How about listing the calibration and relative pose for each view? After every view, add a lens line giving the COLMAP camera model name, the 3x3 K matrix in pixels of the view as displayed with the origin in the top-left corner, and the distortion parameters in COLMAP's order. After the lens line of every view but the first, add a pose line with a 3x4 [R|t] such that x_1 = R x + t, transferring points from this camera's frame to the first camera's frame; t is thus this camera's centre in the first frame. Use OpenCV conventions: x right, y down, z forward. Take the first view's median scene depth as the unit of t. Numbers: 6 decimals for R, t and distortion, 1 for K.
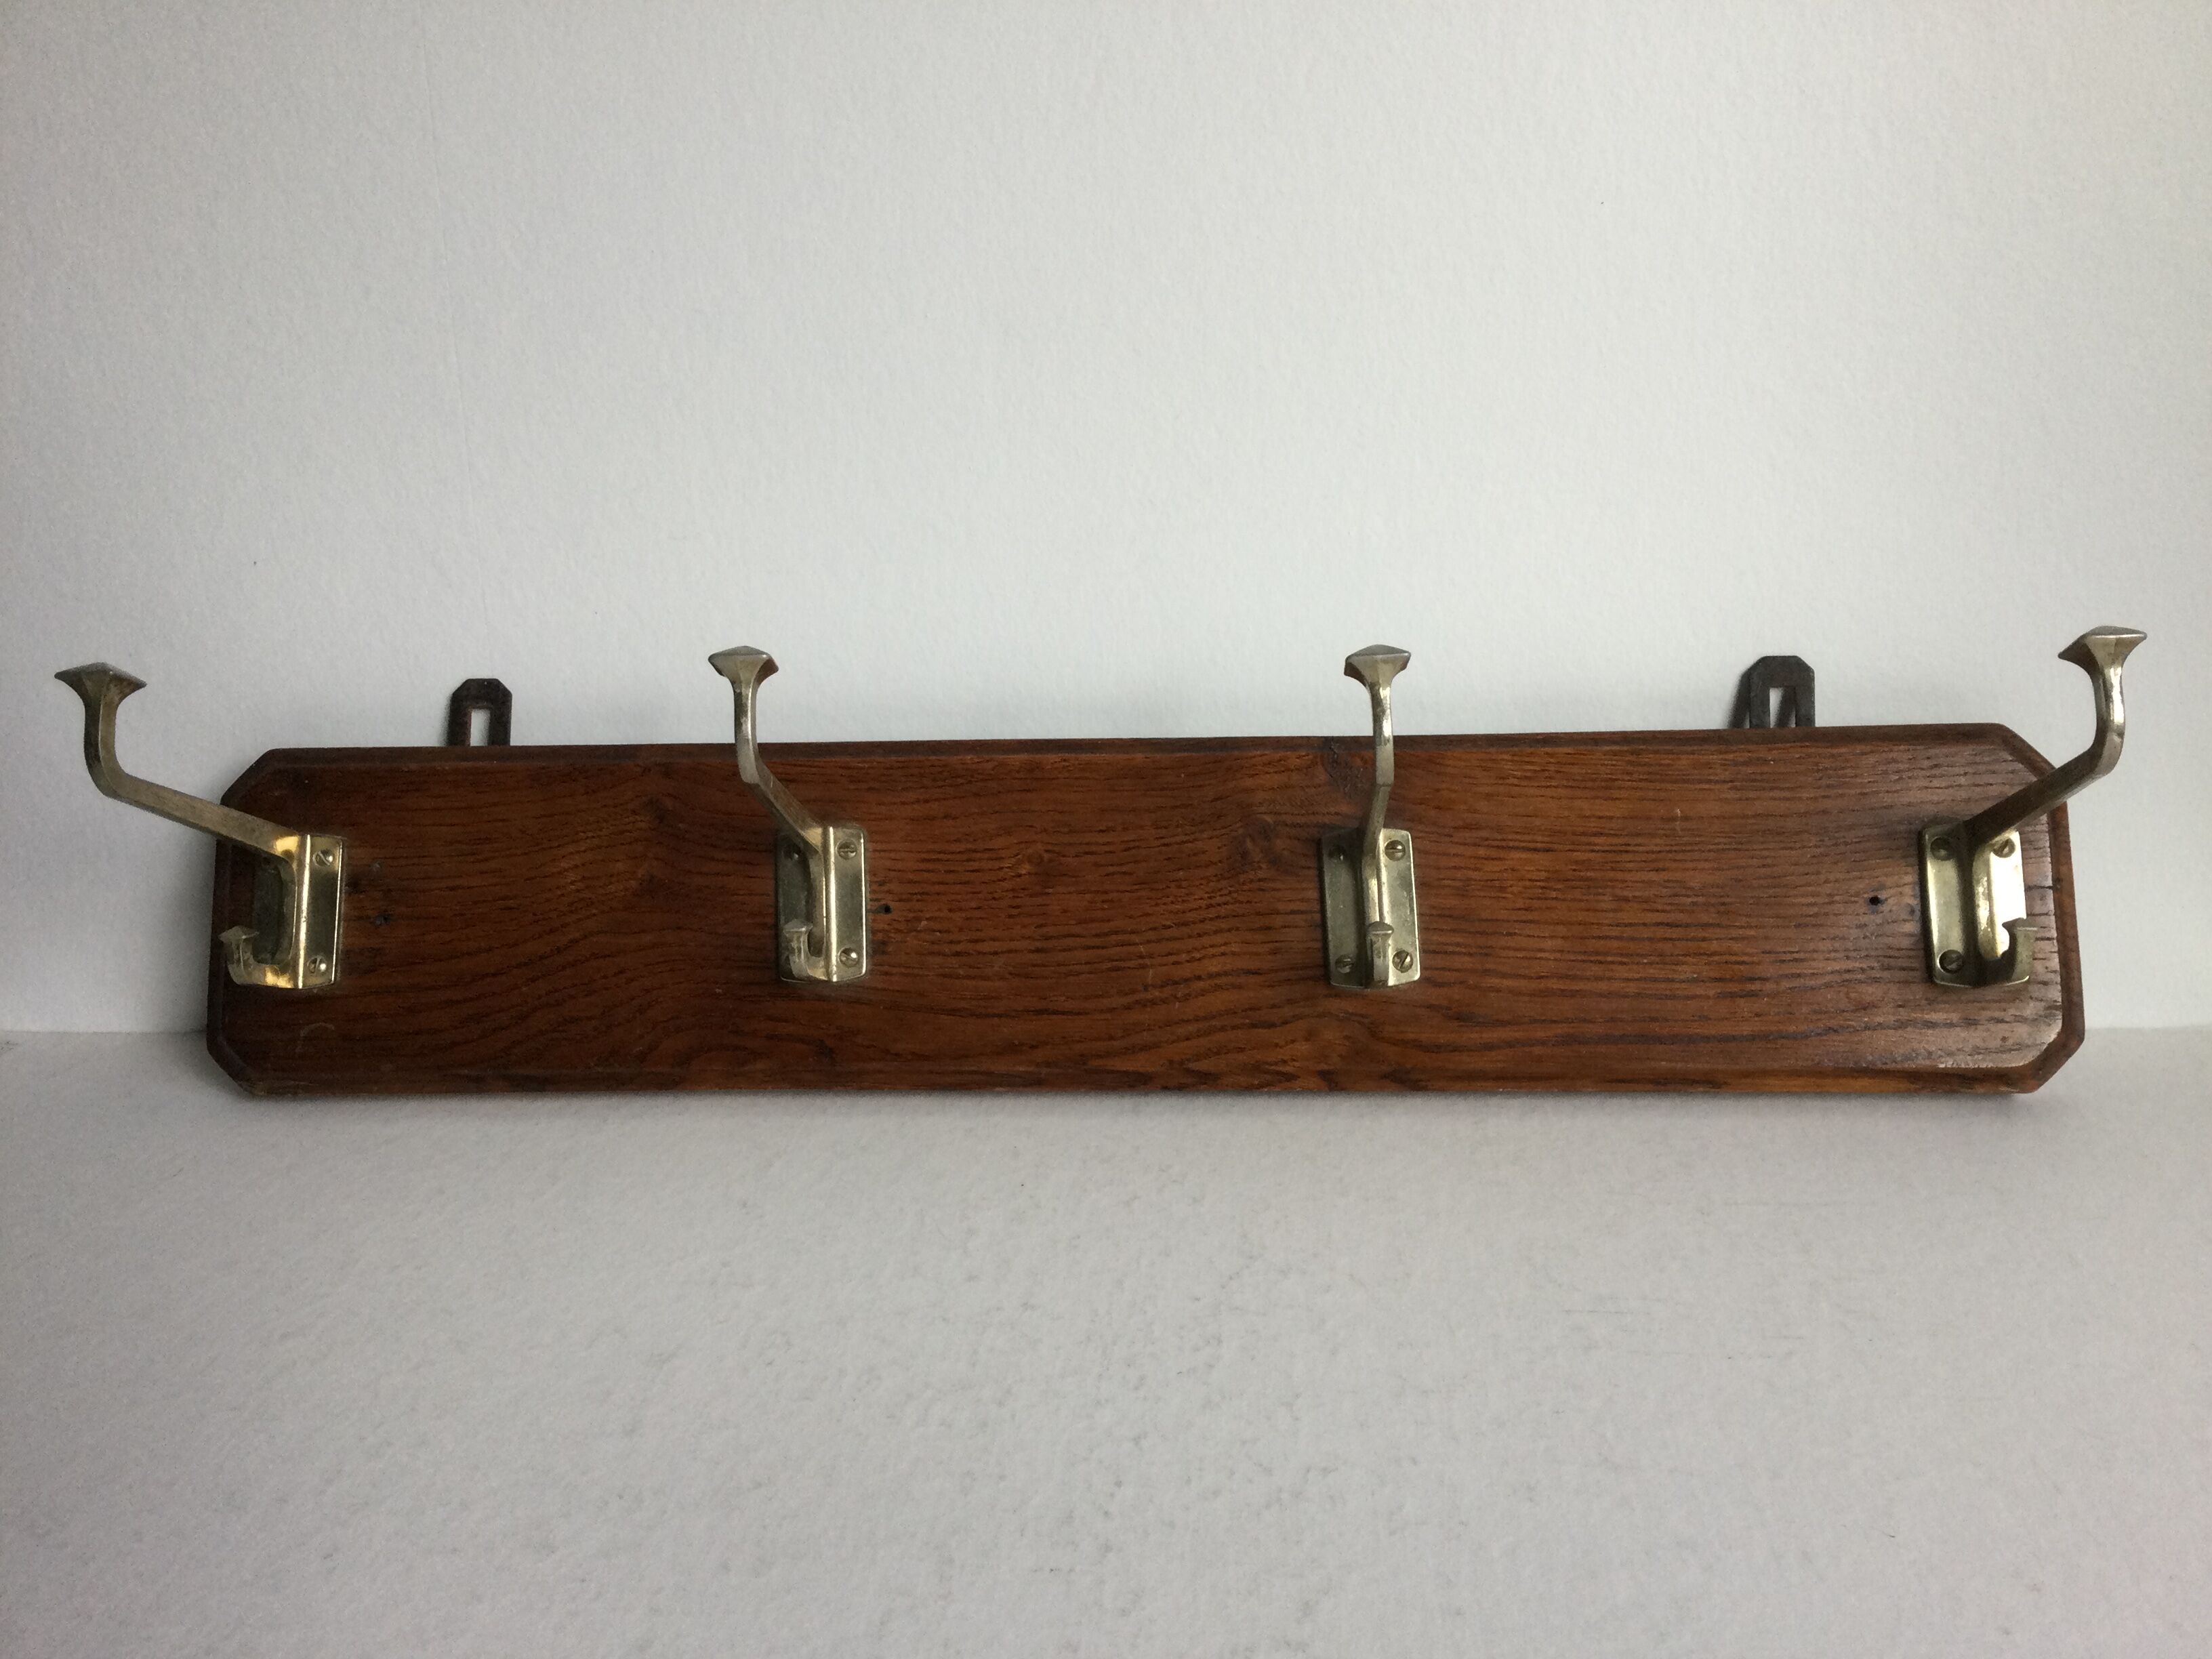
lens RADIAL K [[1994.3, 0, 1106.0], [0, 1994.3, 829.5], [0, 0, 1]] dist [0.128434, -0.298811]
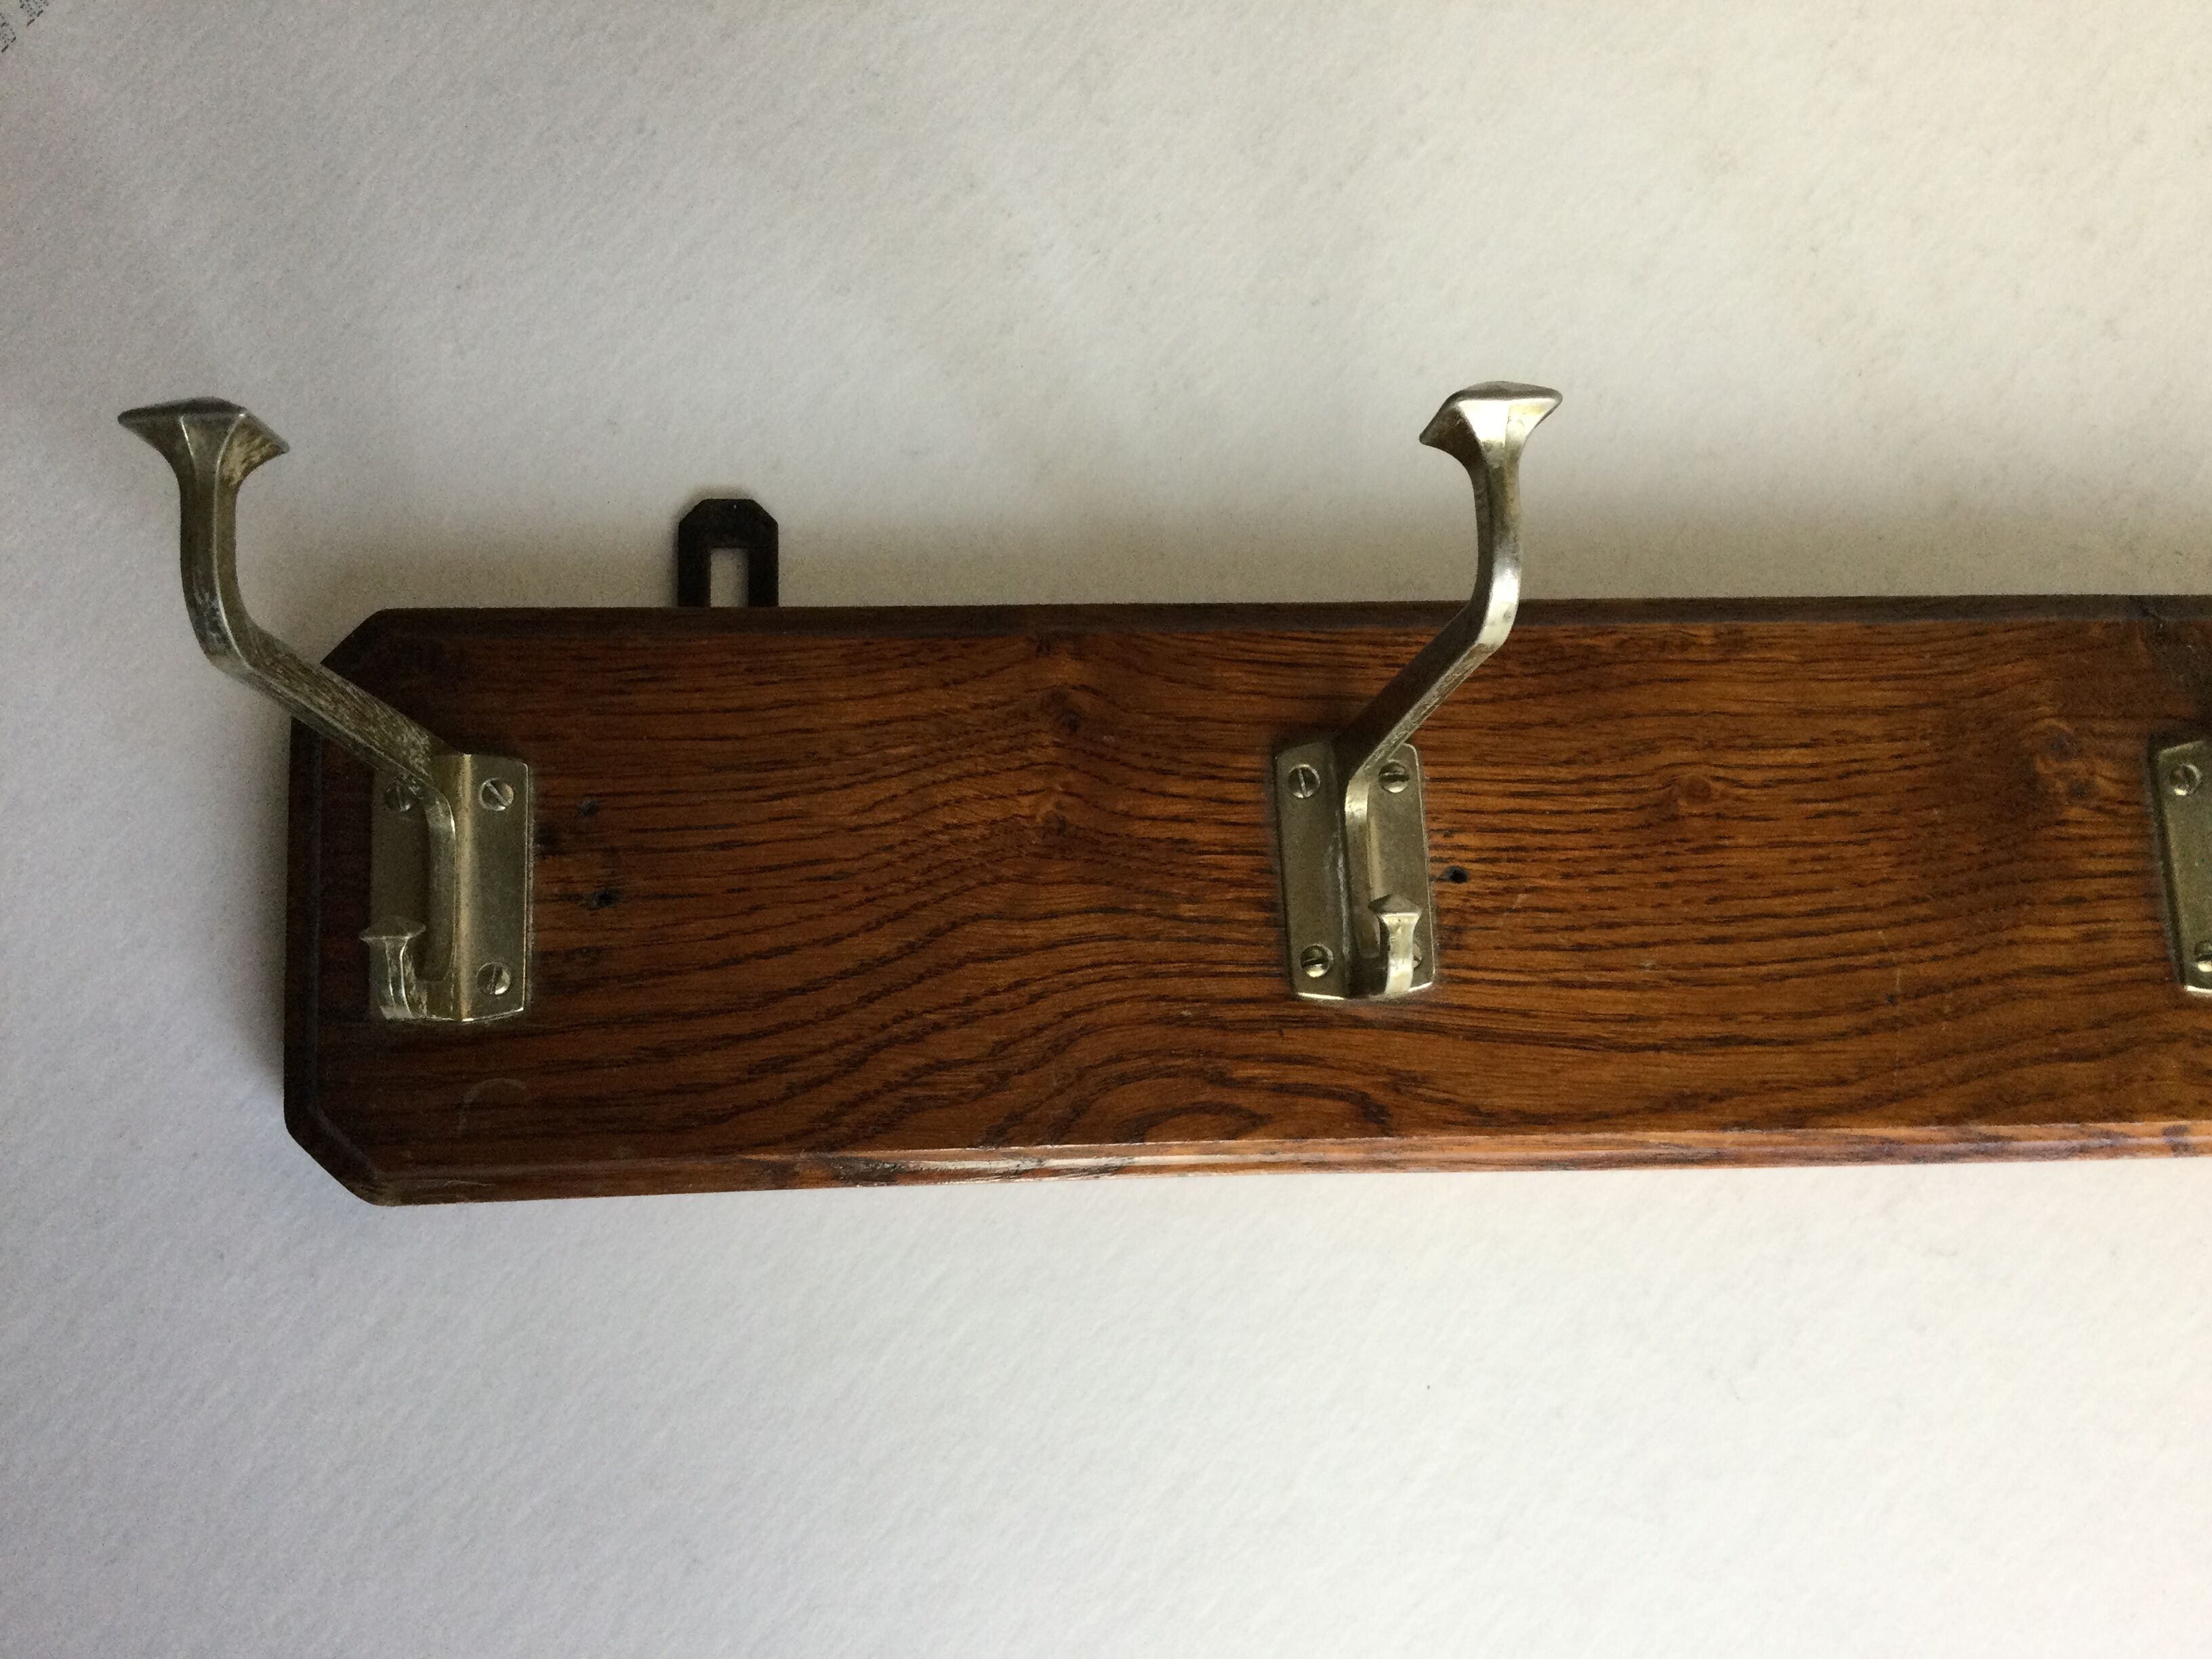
lens RADIAL K [[2017.2, 0, 1106.0], [0, 2017.2, 829.5], [0, 0, 1]] dist [0.073843, -0.136034]
pose [[0.990875, -0.006273, 0.134639, -0.302525], [0.004096, 0.999856, 0.016443, 0.015675], [-0.134723, -0.015741, 0.990758, 0.410141]]
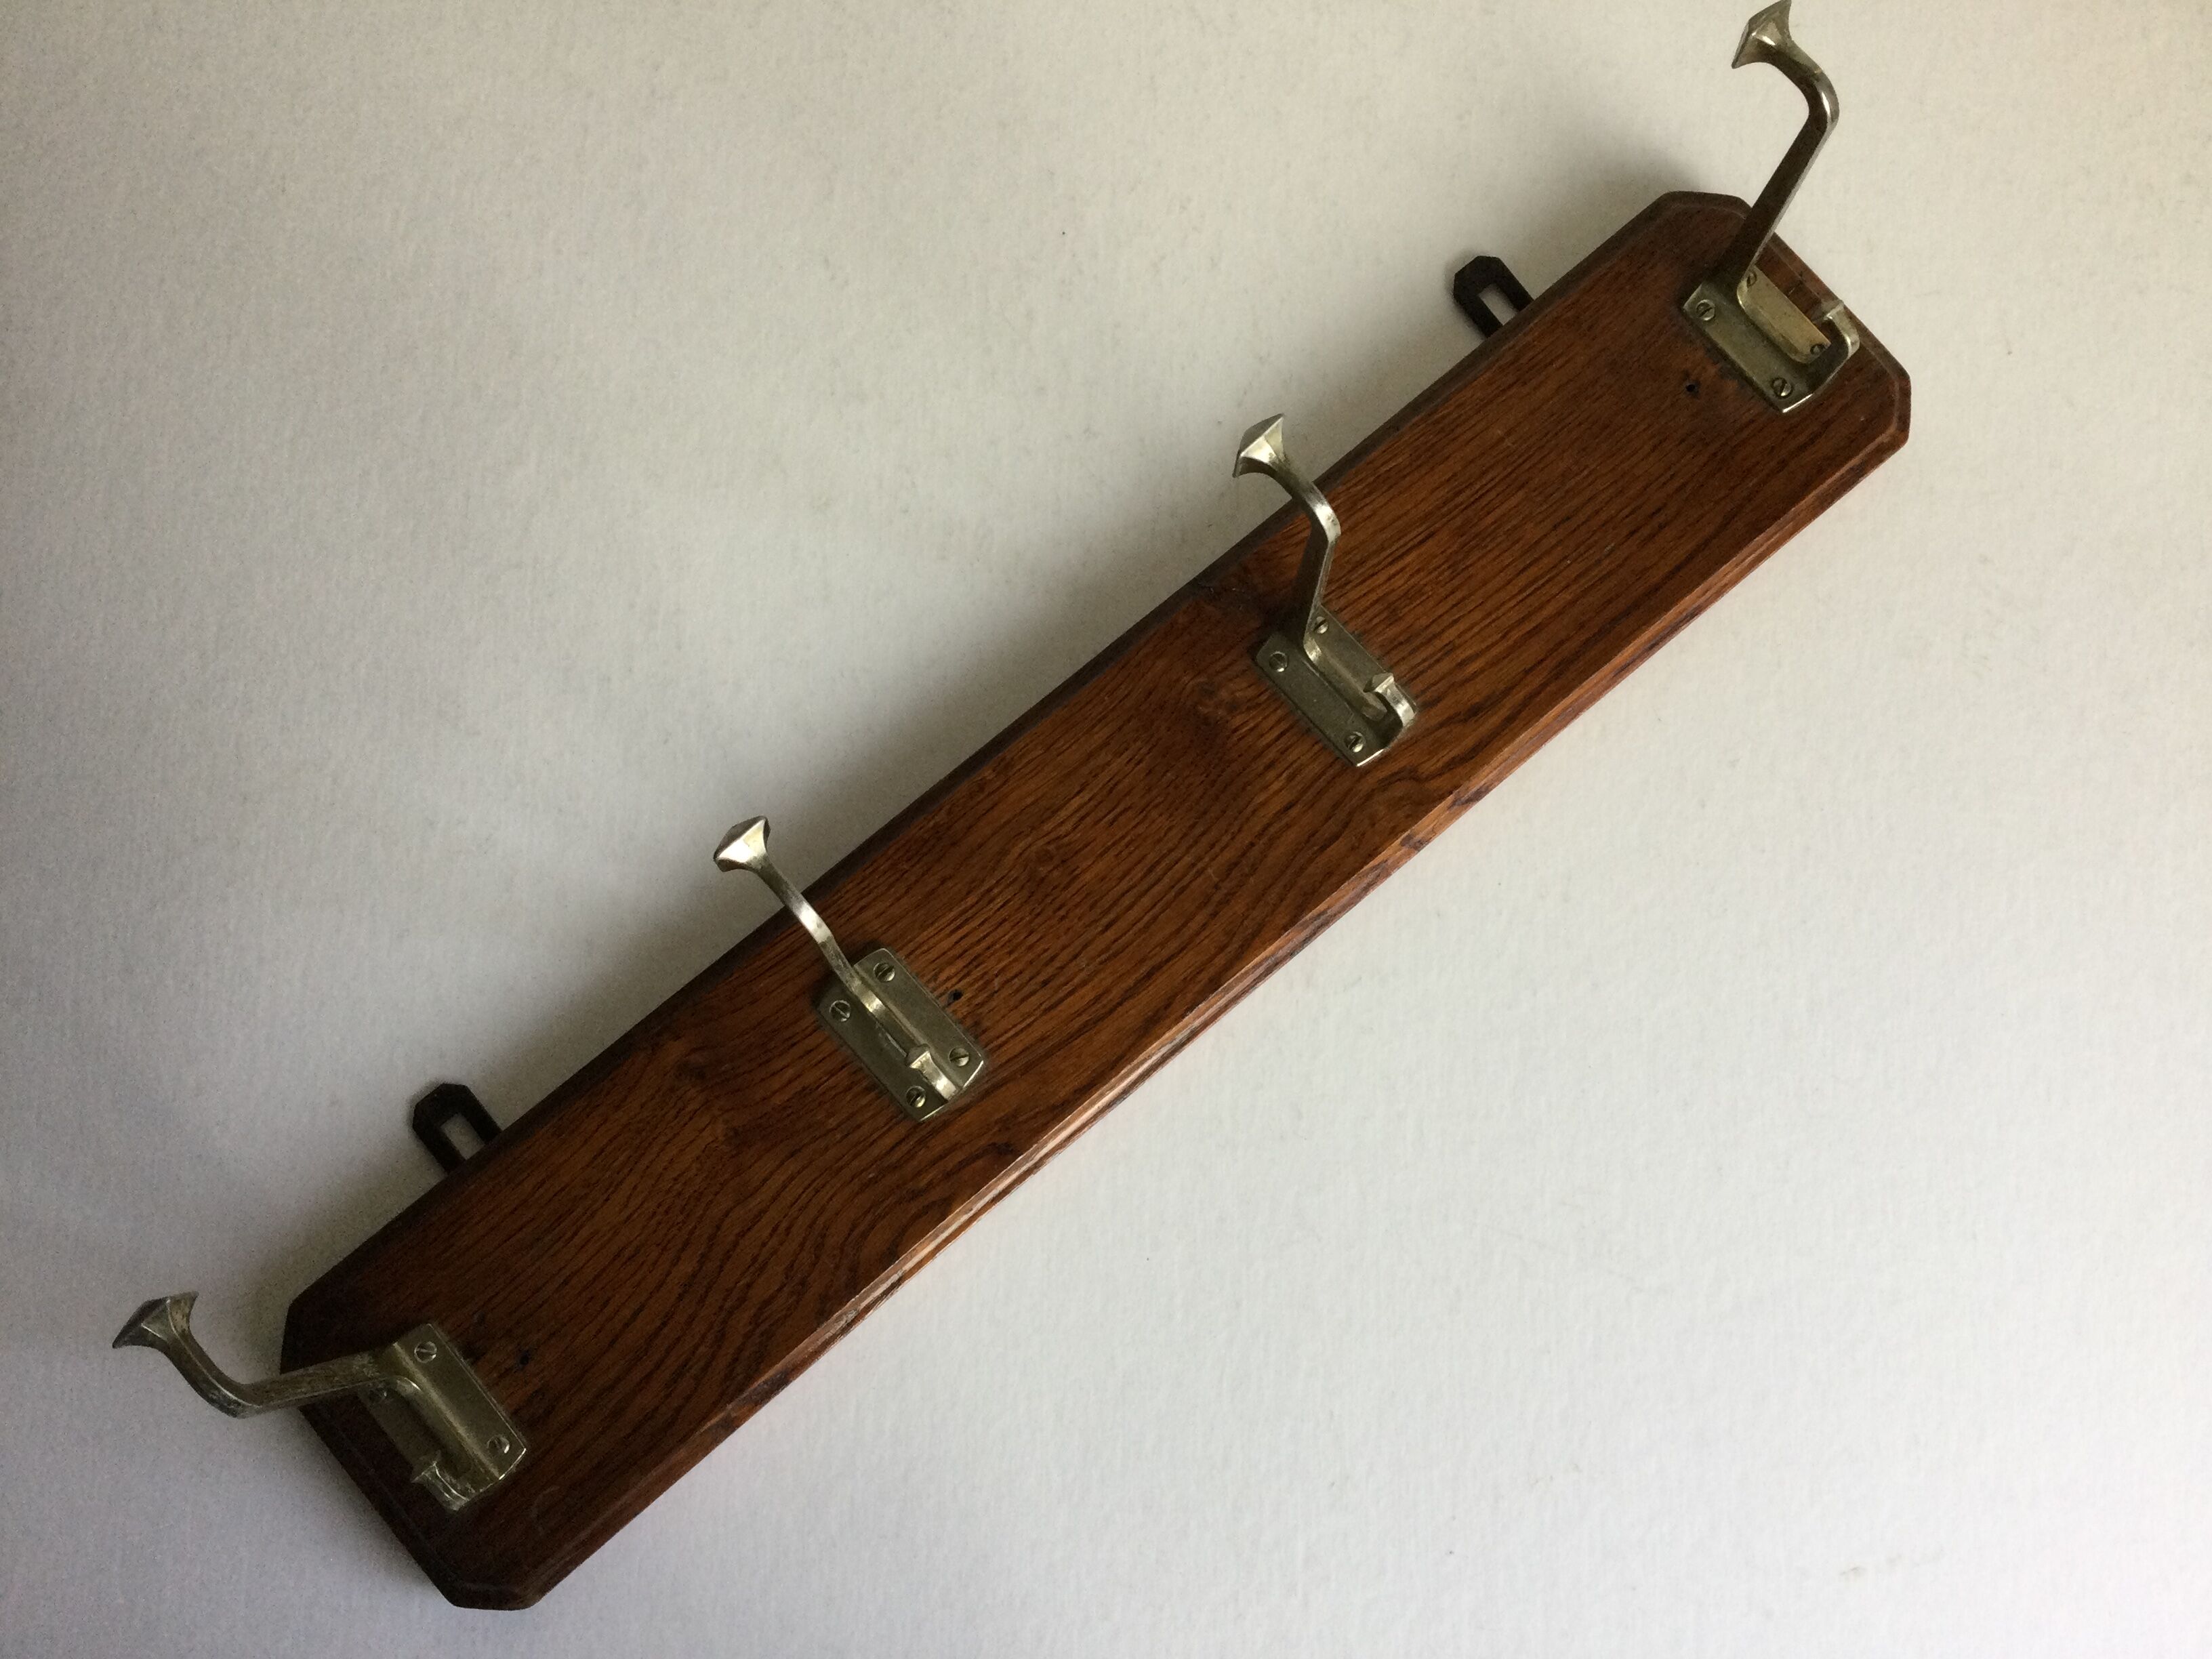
lens RADIAL K [[1994.3, 0, 1106.0], [0, 1994.3, 829.5], [0, 0, 1]] dist [0.128434, -0.298811]
pose [[0.761788, -0.616215, 0.199896, -0.200121], [0.622003, 0.781982, 0.040195, -0.016205], [-0.181084, 0.093716, 0.978992, 0.042730]]
